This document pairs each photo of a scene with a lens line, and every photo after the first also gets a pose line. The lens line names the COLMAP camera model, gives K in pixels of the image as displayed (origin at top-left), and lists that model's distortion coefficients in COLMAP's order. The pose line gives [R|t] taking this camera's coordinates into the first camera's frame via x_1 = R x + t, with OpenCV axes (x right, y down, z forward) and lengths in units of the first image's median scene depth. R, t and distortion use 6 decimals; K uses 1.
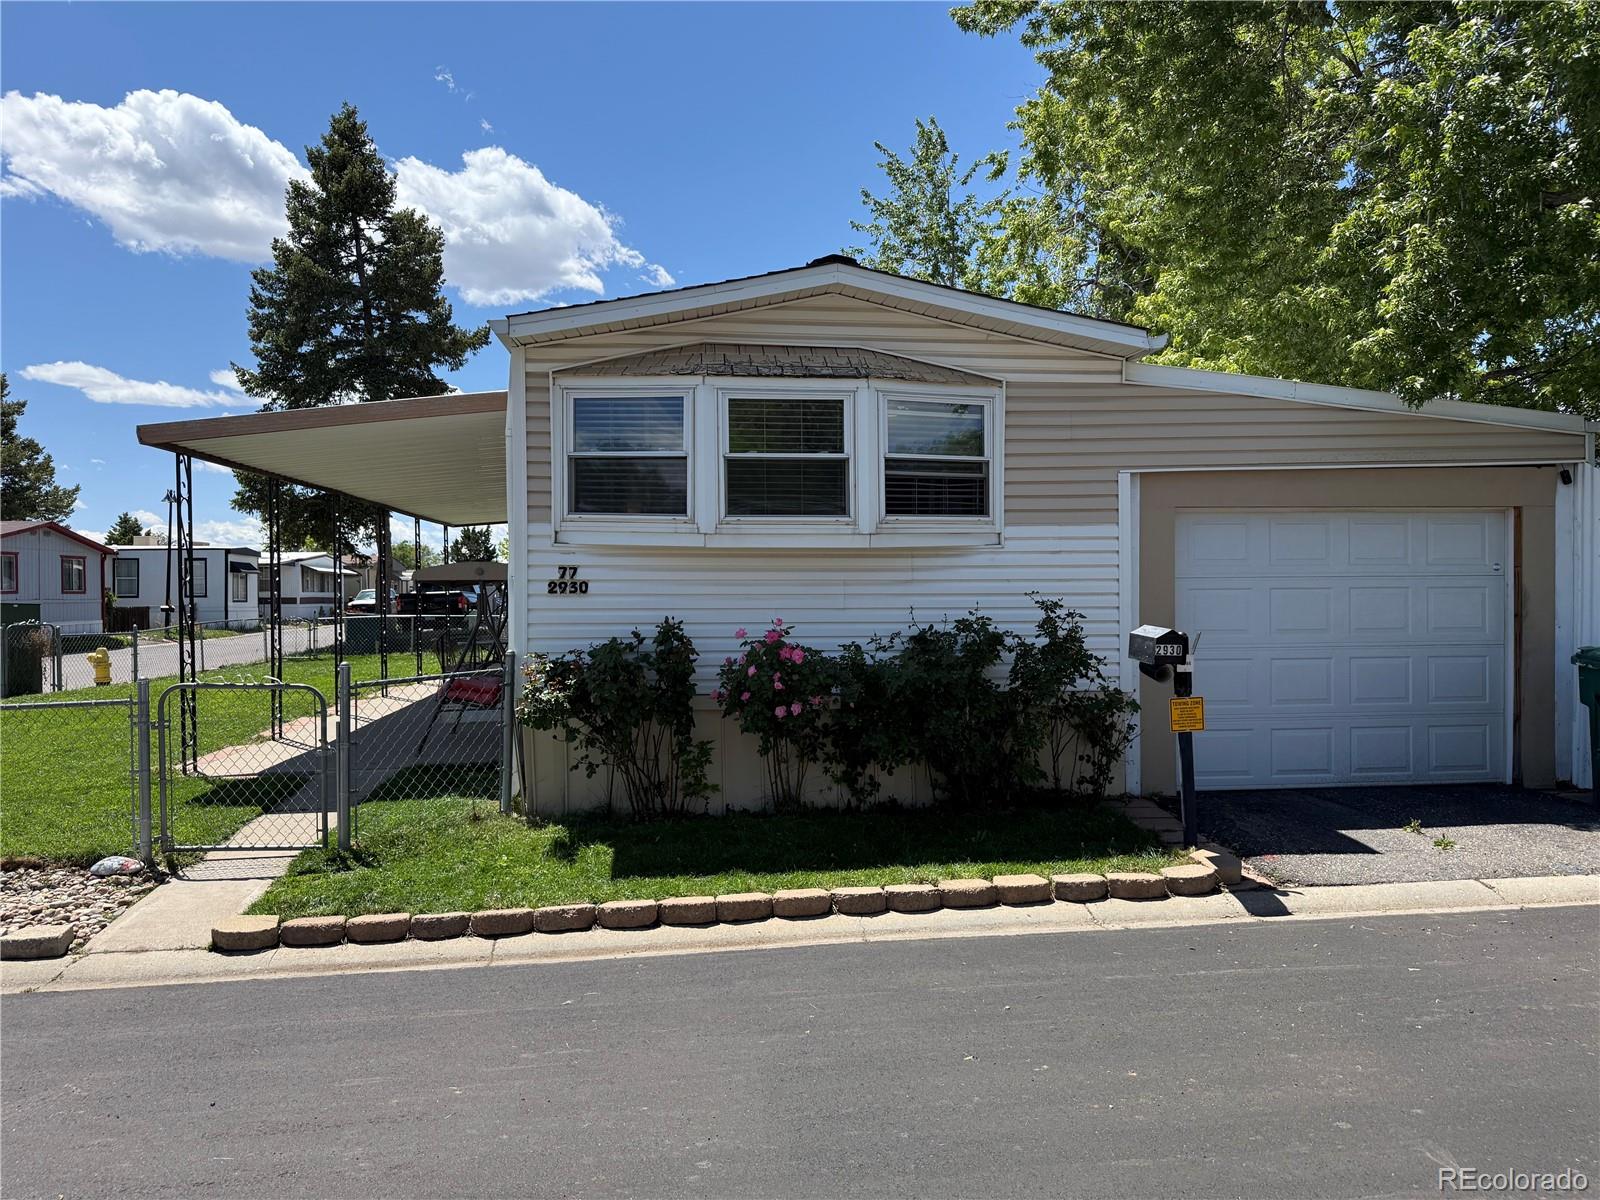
lens RADIAL K [[1132.3, 0, 800.0], [0, 1132.3, 600.0], [0, 0, 1]] dist [0.089739, -0.131618]
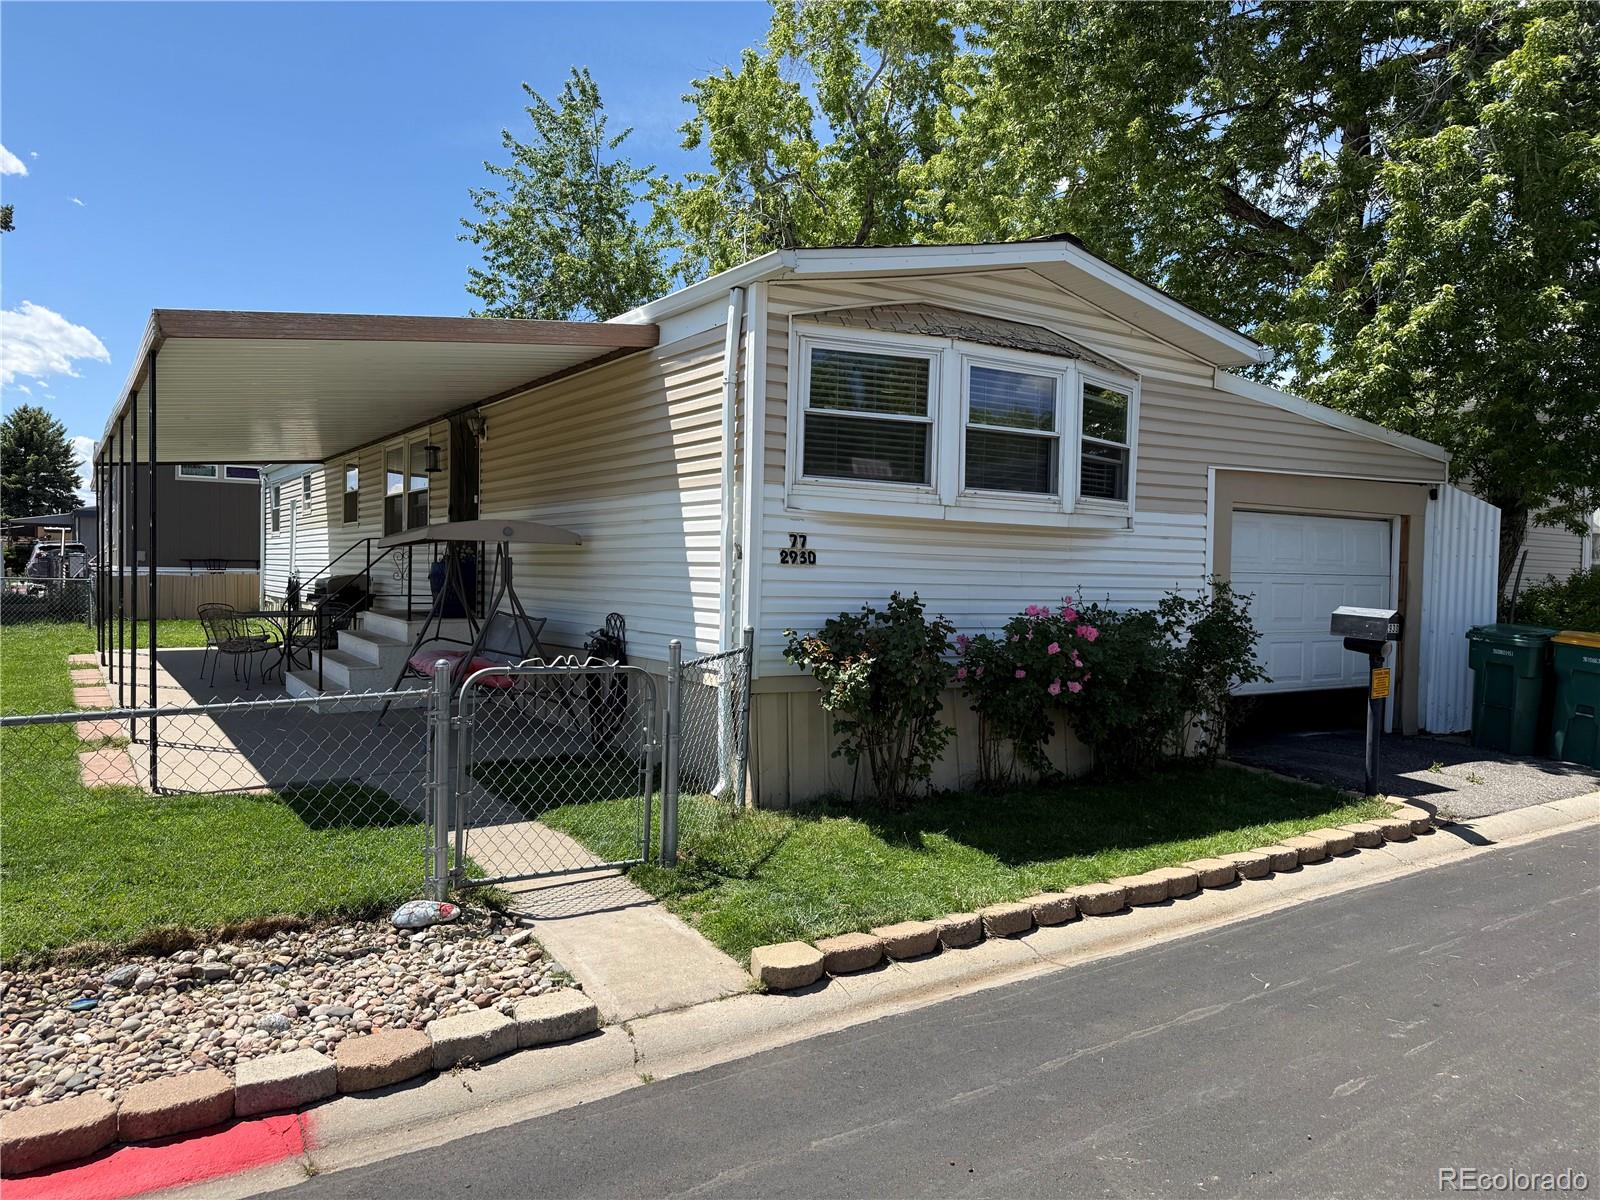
lens RADIAL K [[1128.6, 0, 797.6], [0, 1128.6, 616.9], [0, 0, 1]] dist [0.083868, -0.131316]
pose [[0.889131, 0.006250, 0.457610, -0.618025], [-0.023719, 0.999192, 0.032439, 0.007199], [-0.457038, -0.039696, 0.888561, 0.199268]]
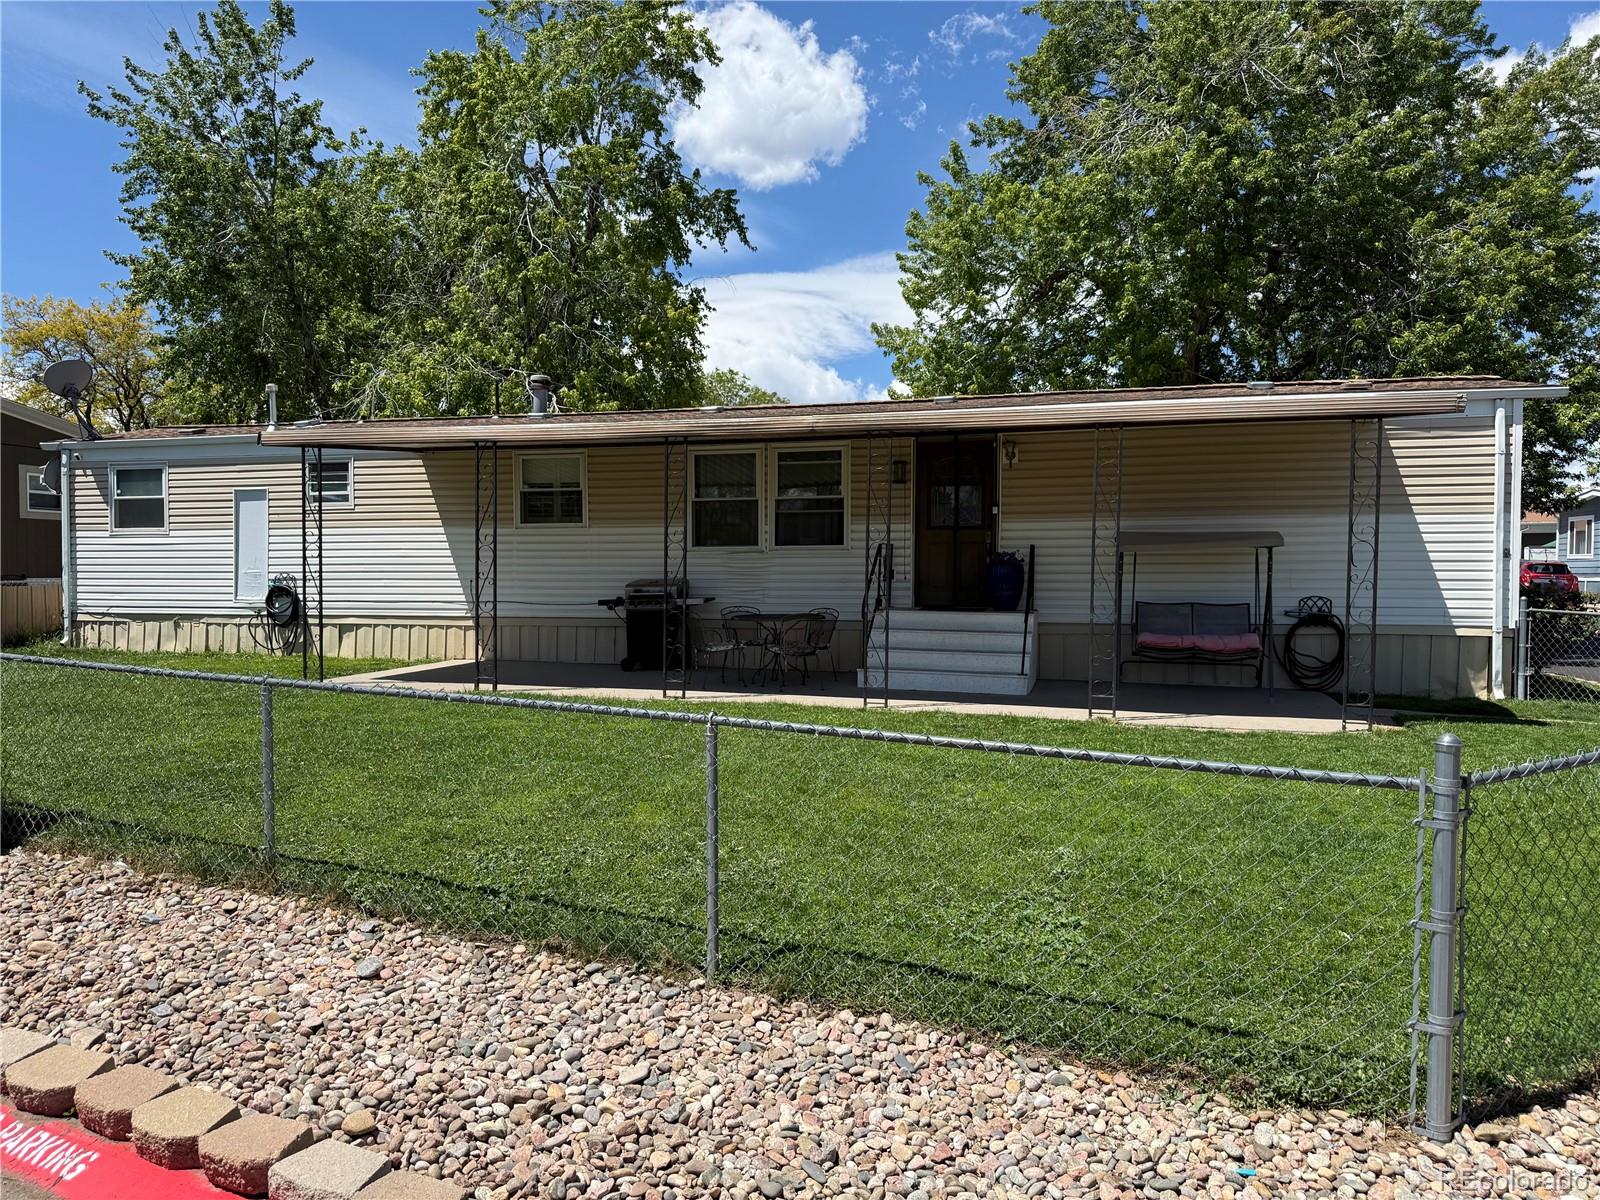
lens RADIAL K [[1128.6, 0, 797.6], [0, 1128.6, 616.9], [0, 0, 1]] dist [0.083868, -0.131316]
pose [[0.385709, -0.031454, 0.922084, -1.818706], [-0.001619, 0.999394, 0.034768, 0.016482], [-0.922619, -0.014903, 0.385424, 1.143050]]
